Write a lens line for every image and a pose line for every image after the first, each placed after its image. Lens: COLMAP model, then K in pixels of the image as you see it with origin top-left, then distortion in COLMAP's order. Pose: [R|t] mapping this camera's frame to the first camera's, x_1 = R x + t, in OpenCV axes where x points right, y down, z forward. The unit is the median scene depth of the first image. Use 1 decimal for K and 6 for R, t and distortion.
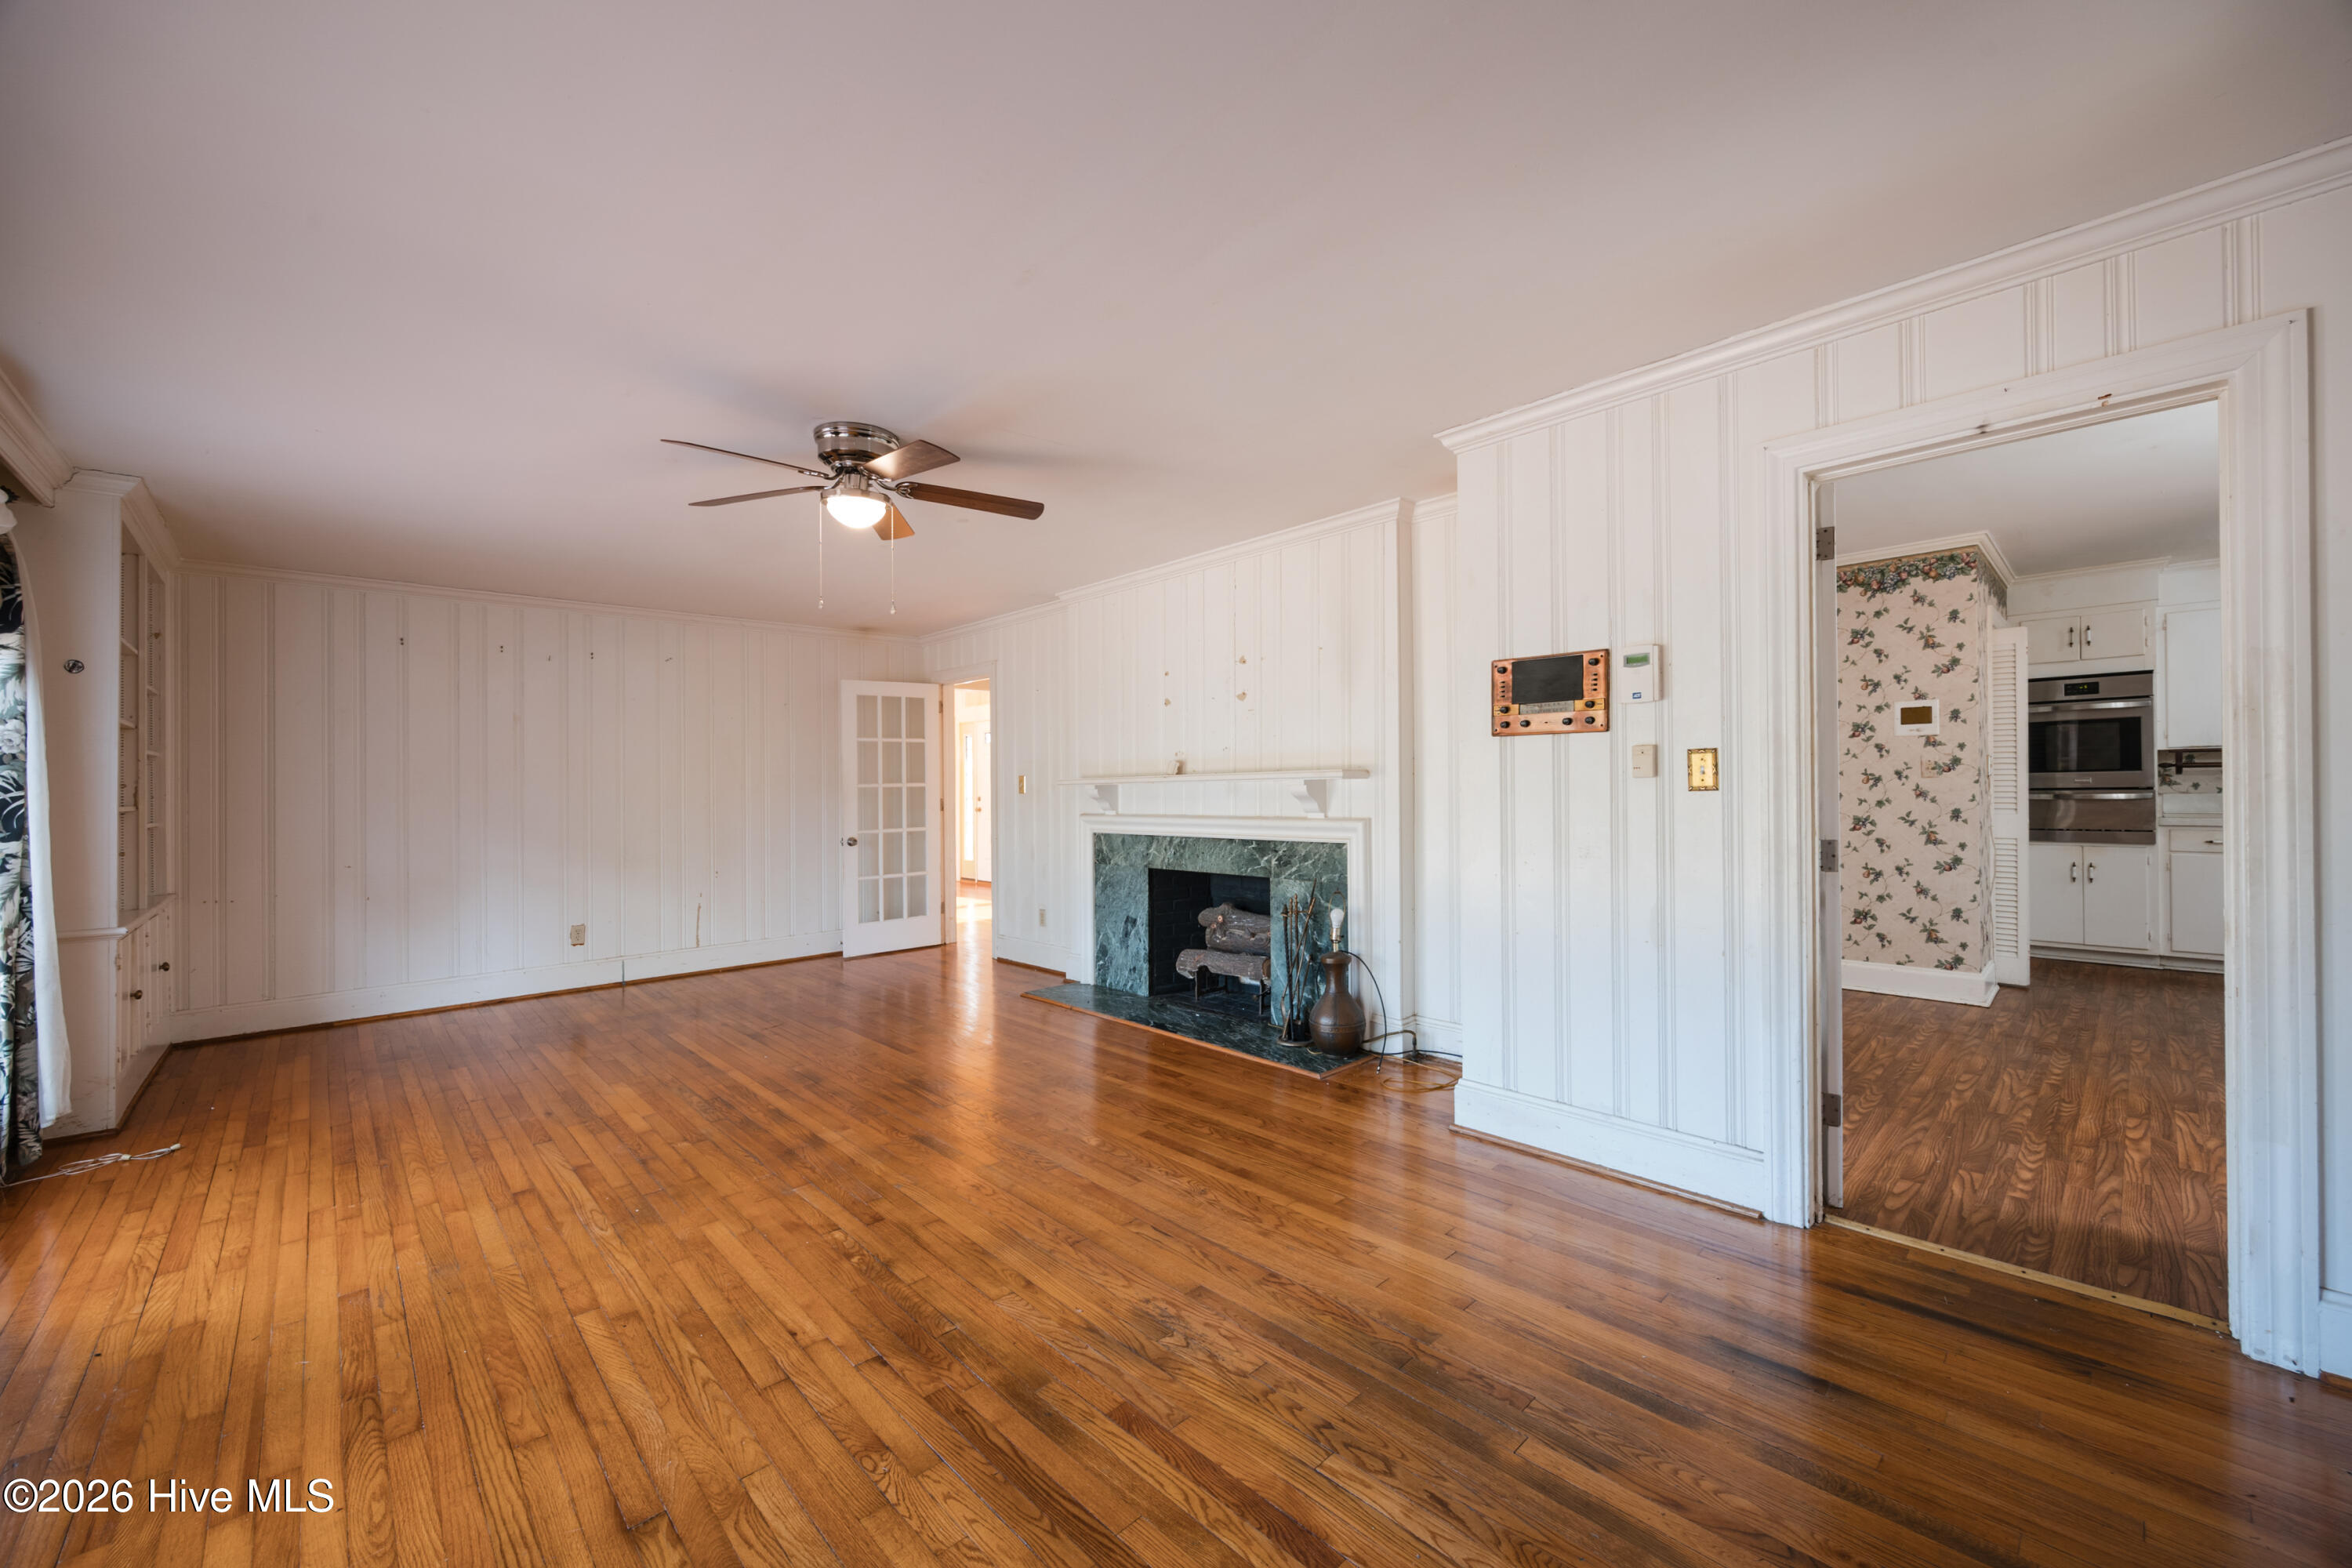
lens RADIAL K [[907.0, 0, 1175.8], [0, 907.0, 785.1], [0, 0, 1]] dist [-0.003481, 0.000521]
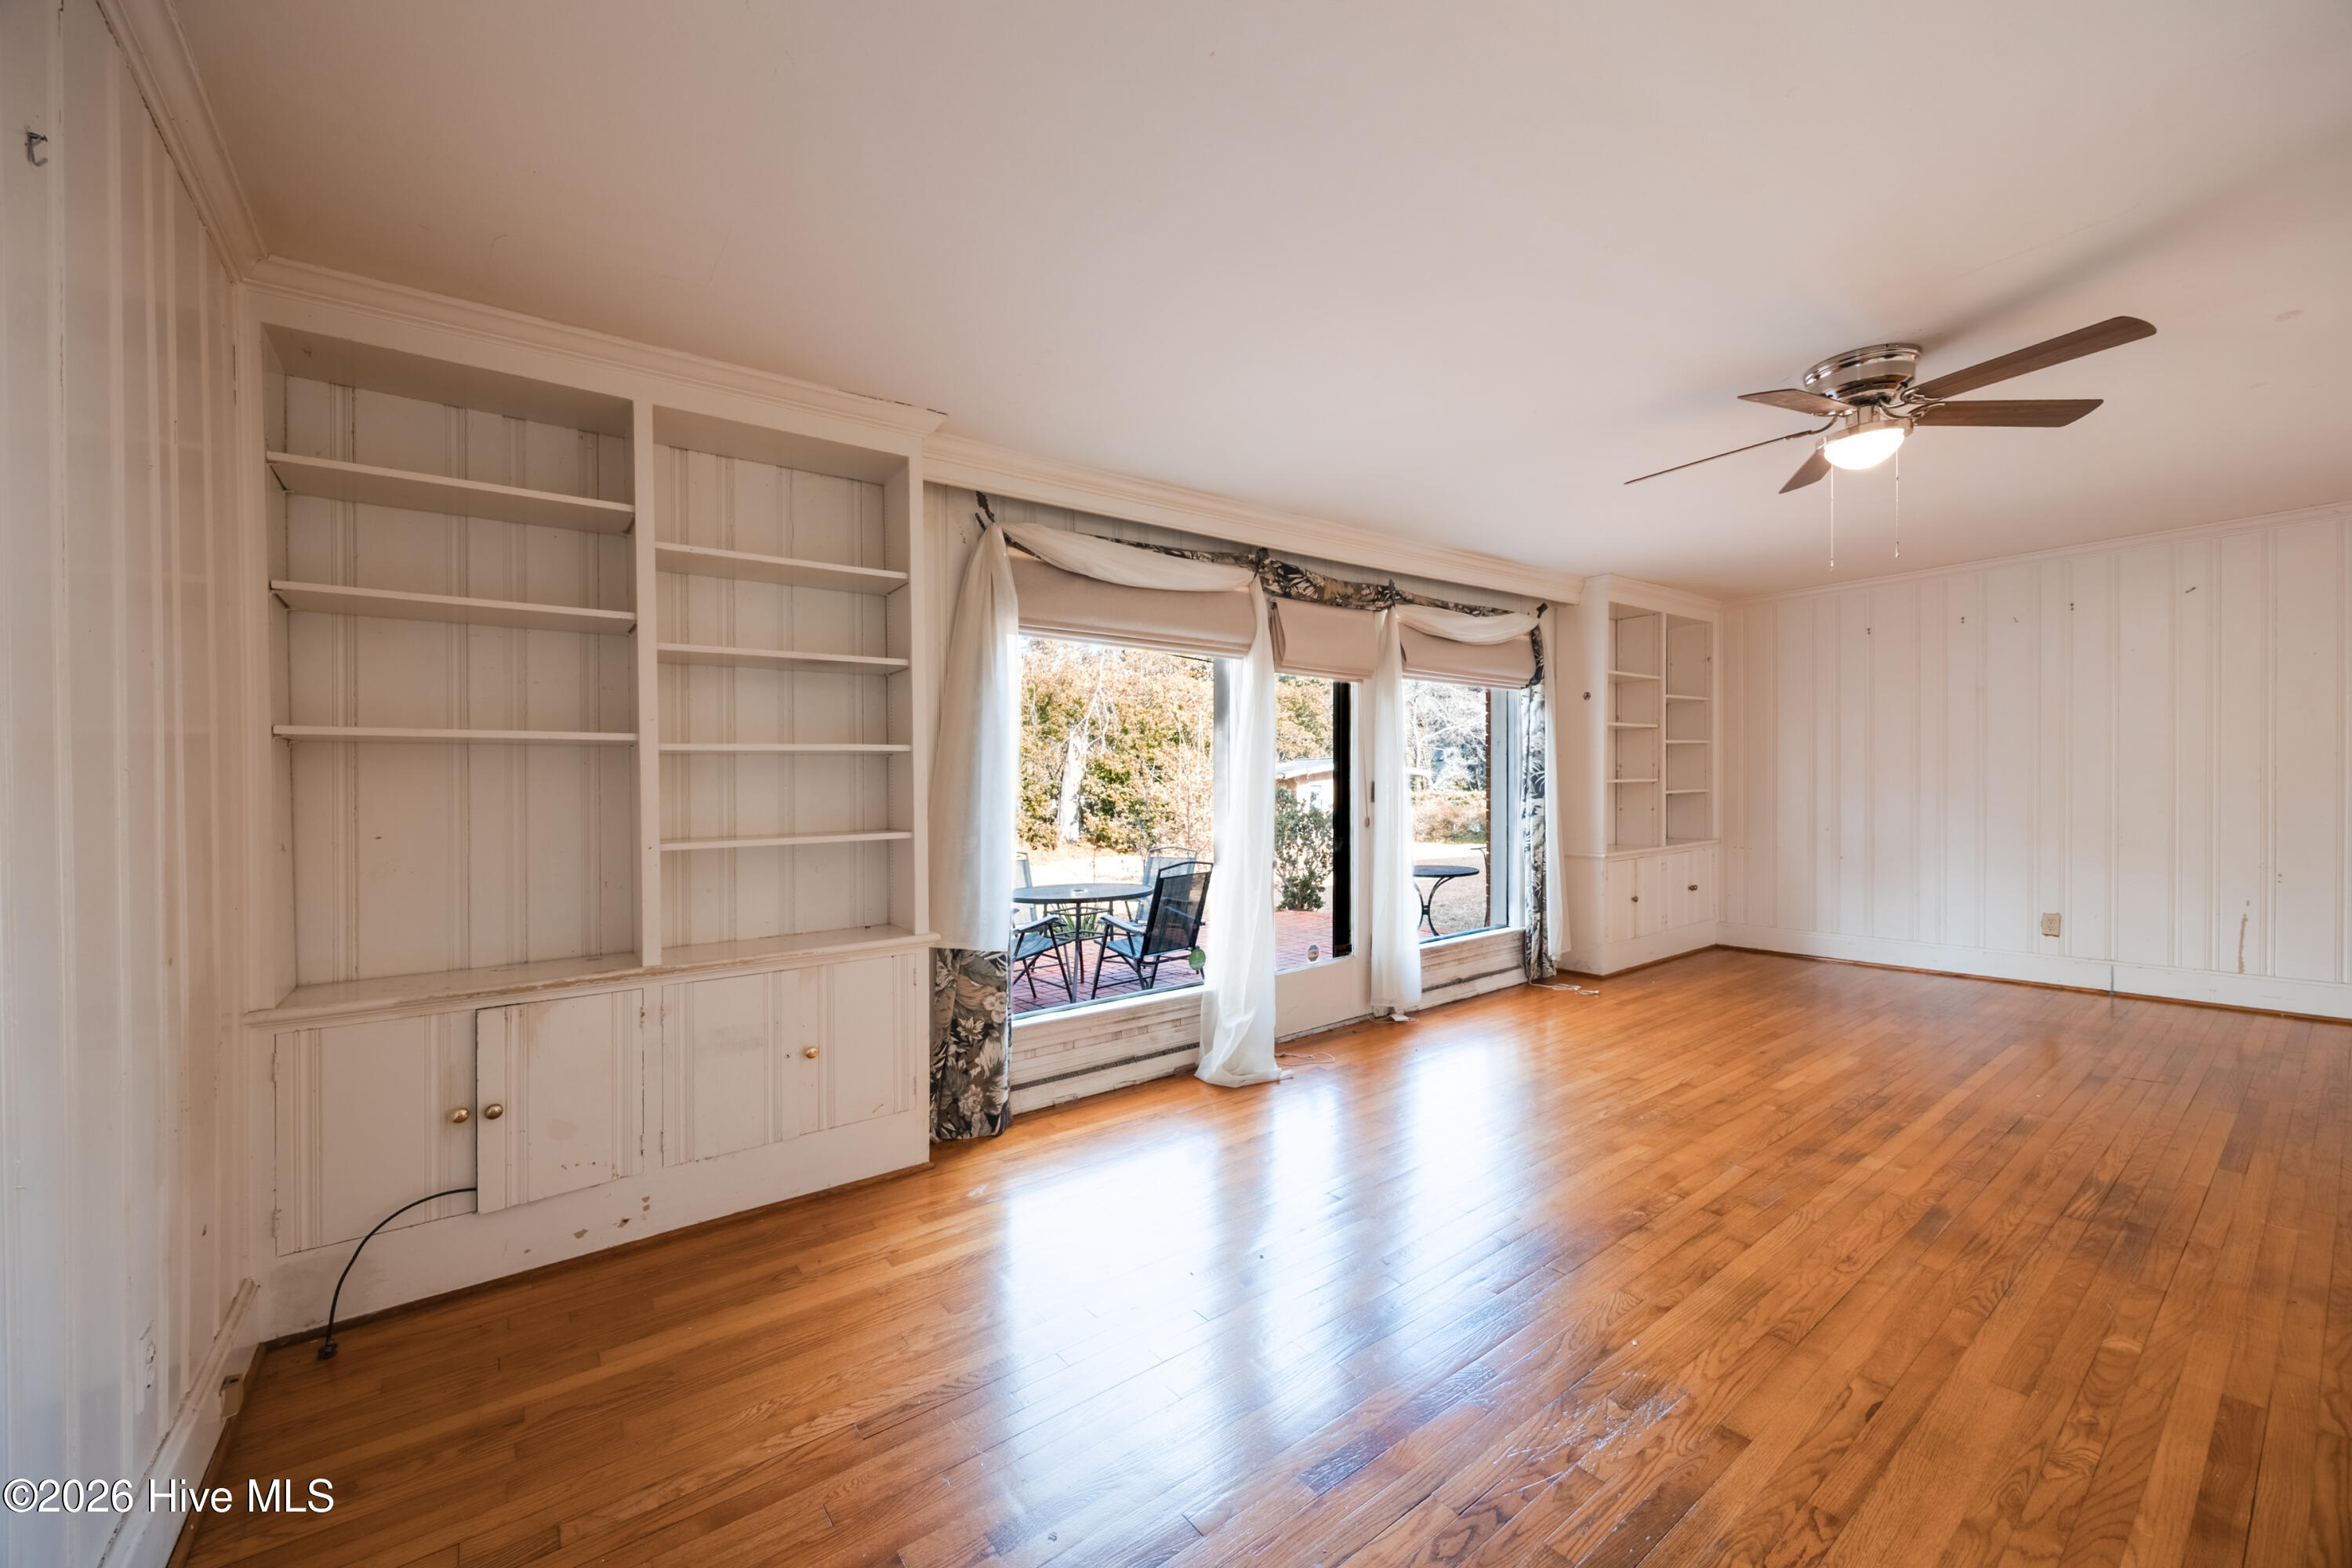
lens RADIAL K [[907.0, 0, 1170.5], [0, 907.0, 788.0], [0, 0, 1]] dist [-0.003481, 0.000521]
pose [[-0.109963, 0.021591, -0.993701, 0.415491], [0.022738, 0.999557, 0.019202, -0.008086], [0.993676, -0.020483, -0.110405, 0.312109]]
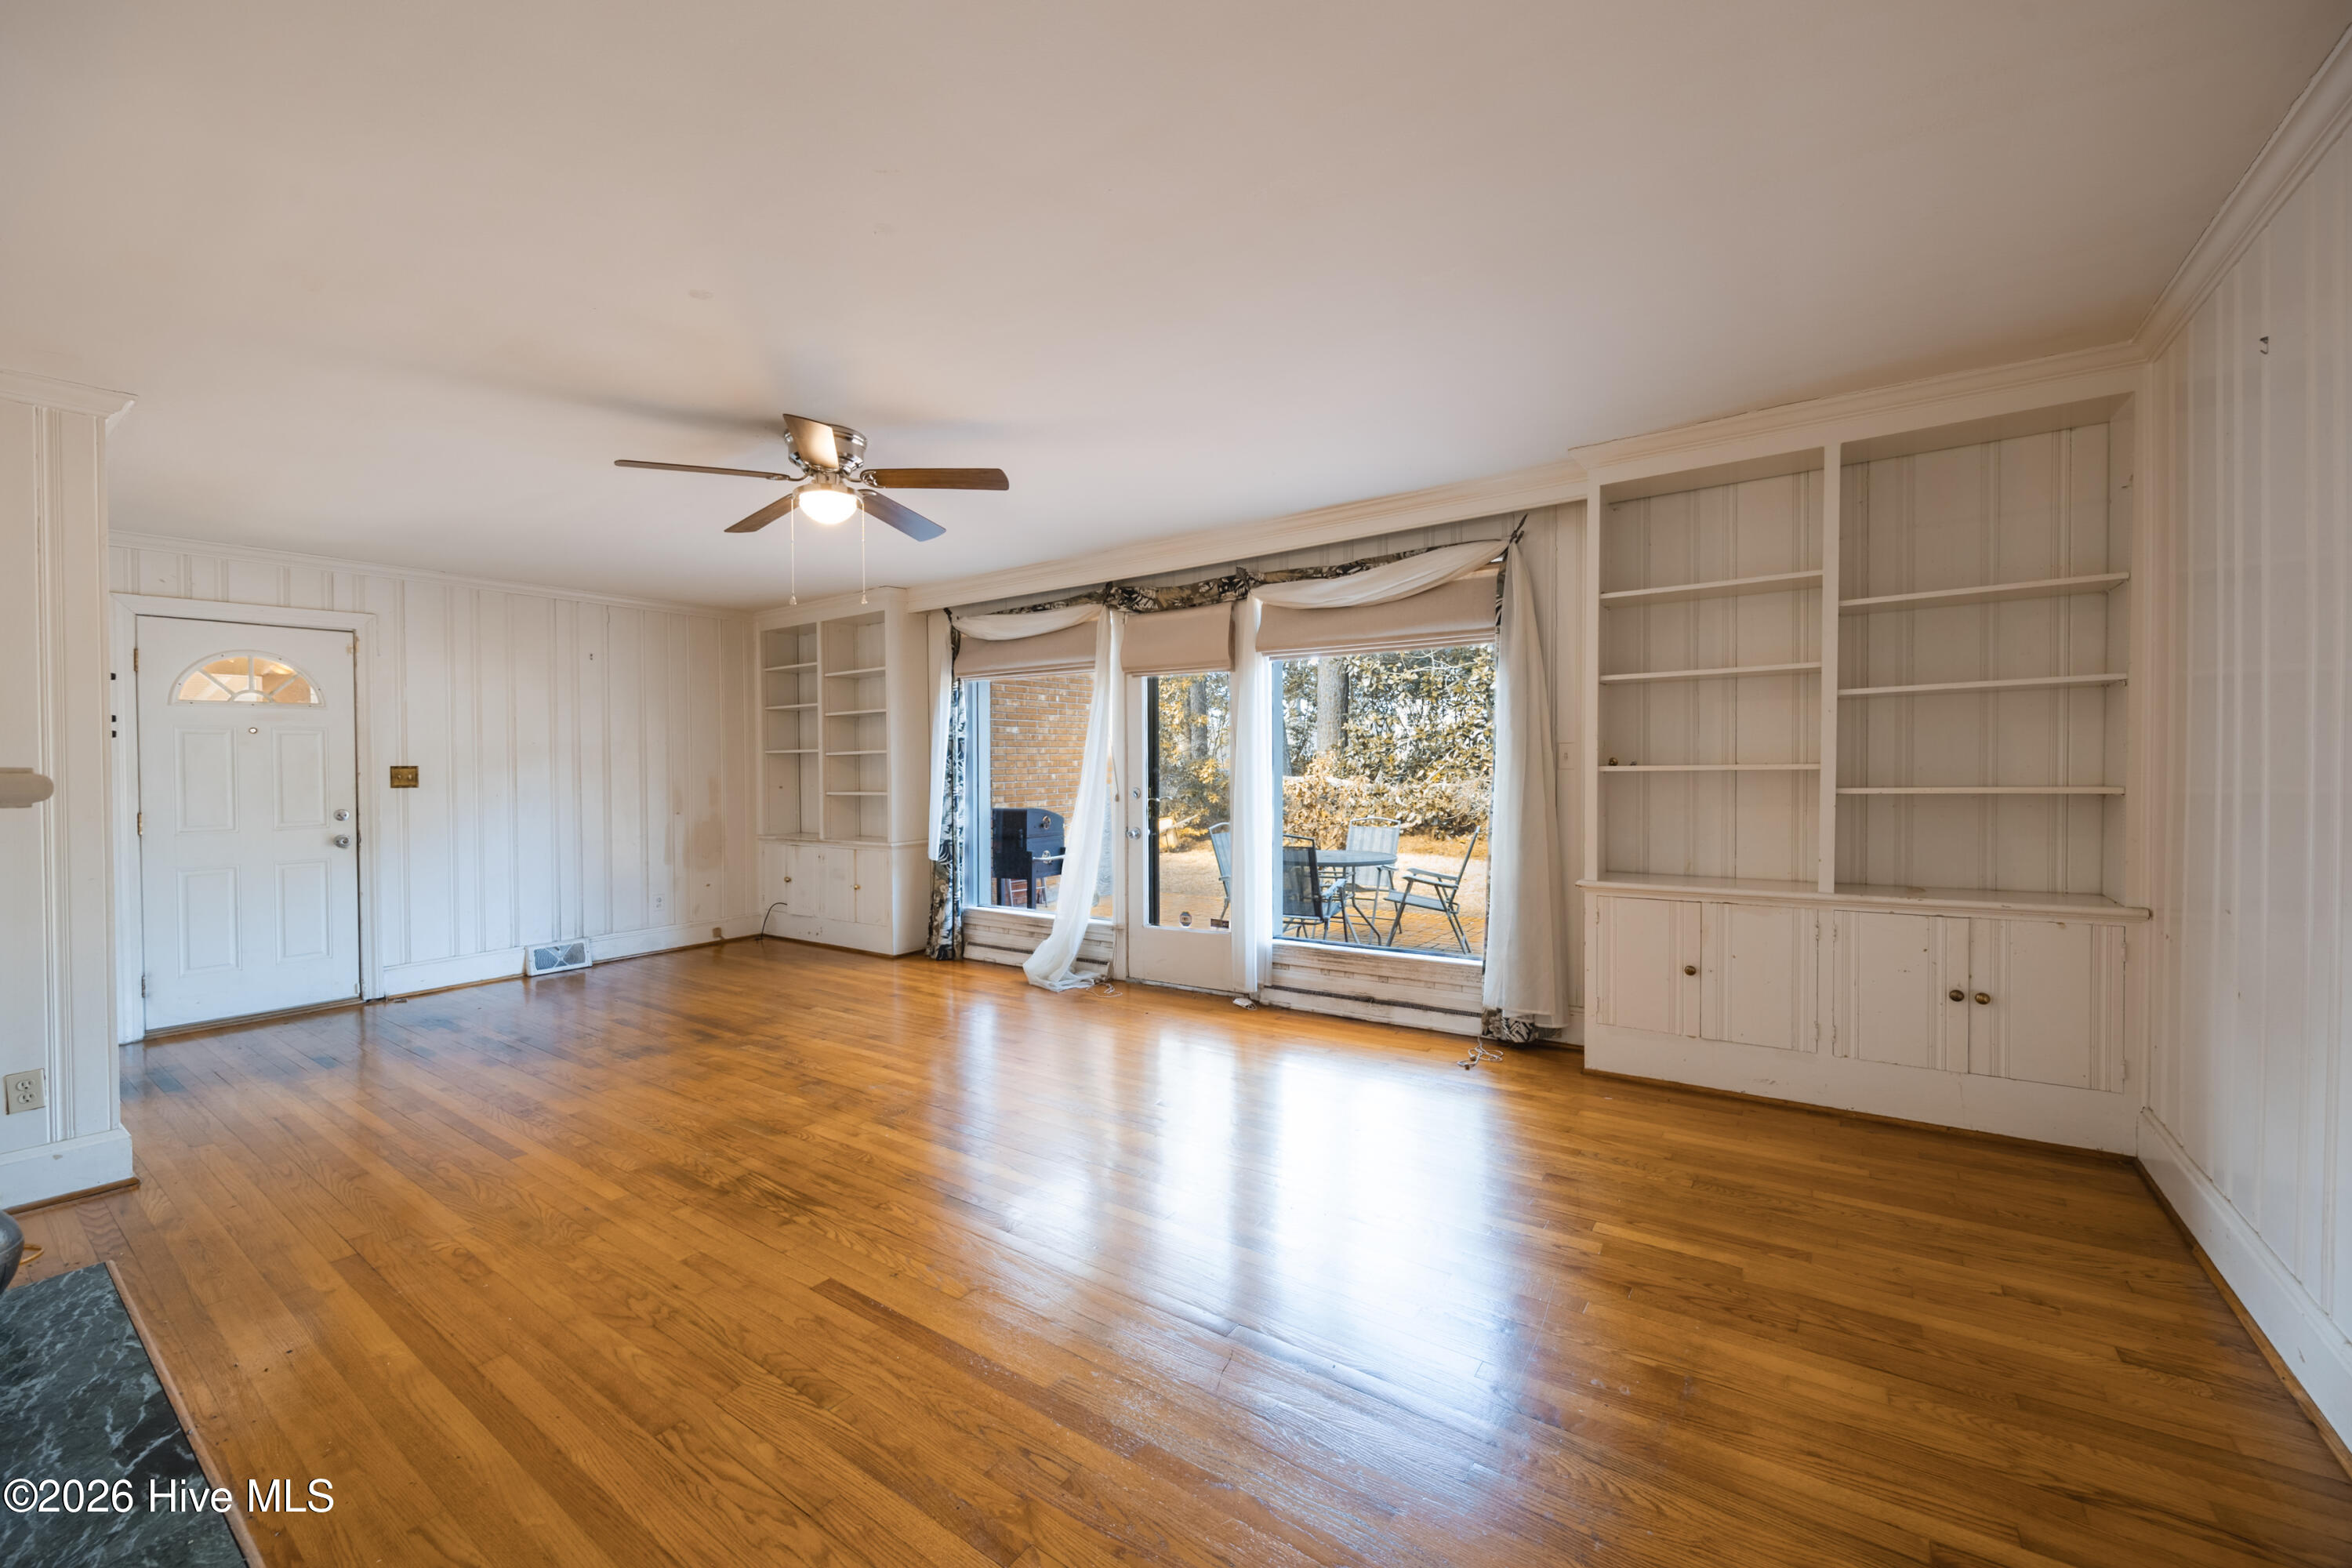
lens RADIAL K [[907.0, 0, 1182.3], [0, 907.0, 779.5], [0, 0, 1]] dist [-0.003481, 0.000521]
pose [[-0.977171, 0.033900, -0.209732, -0.379700], [0.031914, 0.999408, 0.012851, 0.008328], [0.210044, 0.005864, -0.977674, 1.492563]]
